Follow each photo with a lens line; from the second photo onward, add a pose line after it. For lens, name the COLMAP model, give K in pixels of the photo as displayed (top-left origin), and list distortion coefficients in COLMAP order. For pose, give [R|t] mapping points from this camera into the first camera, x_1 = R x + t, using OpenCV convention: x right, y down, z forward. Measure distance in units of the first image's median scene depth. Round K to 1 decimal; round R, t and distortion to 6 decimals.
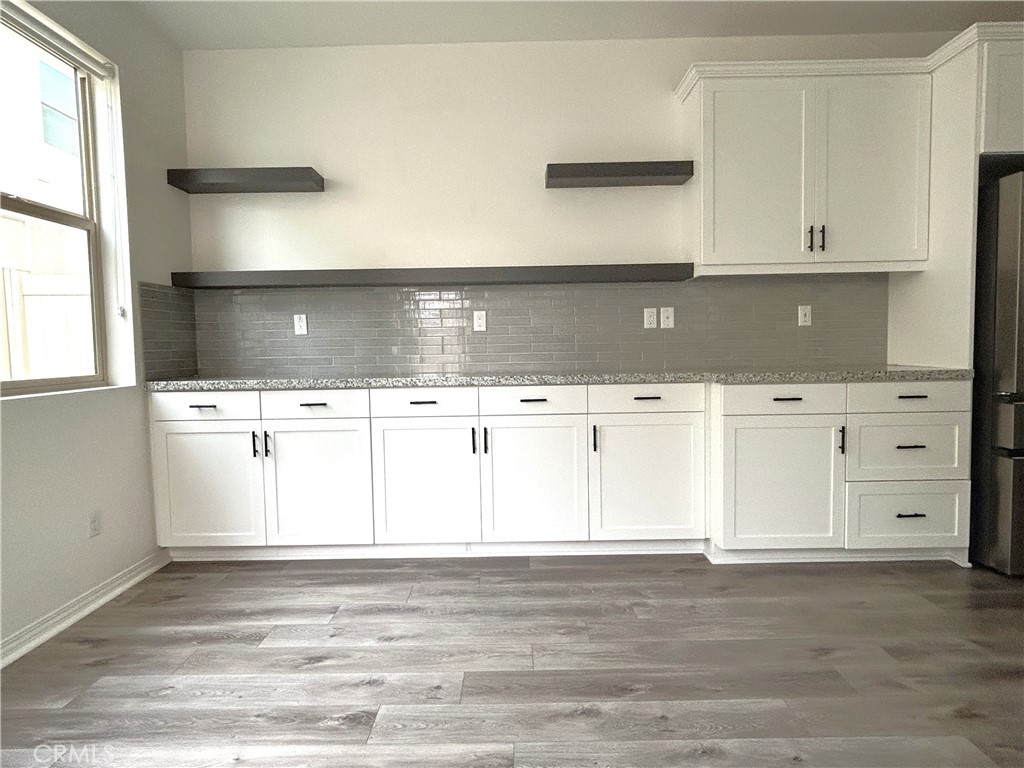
lens RADIAL K [[589.1, 0, 508.8], [0, 589.1, 383.4], [0, 0, 1]] dist [-0.003042, -0.002450]
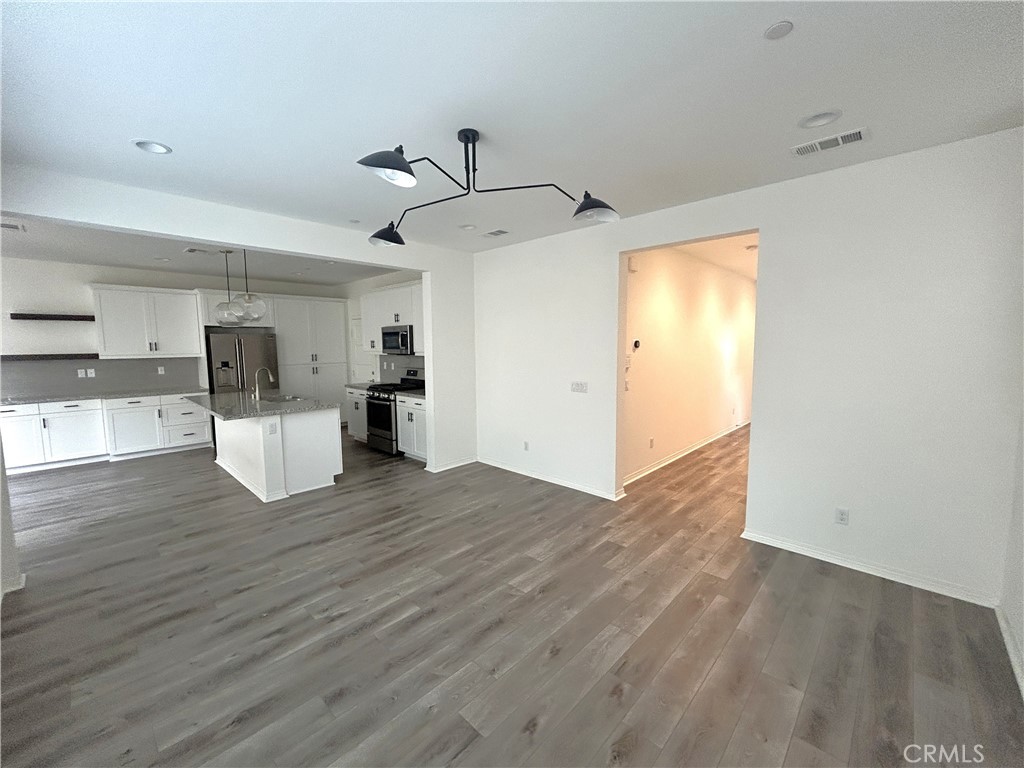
lens RADIAL K [[416.2, 0, 510.8], [0, 416.2, 382.4], [0, 0, 1]] dist [-0.001265, 0.000231]
pose [[0.685848, -0.054570, 0.725696, 0.244625], [0.043801, 0.998472, 0.033686, -0.061557], [-0.726426, 0.008683, 0.687190, -1.840718]]
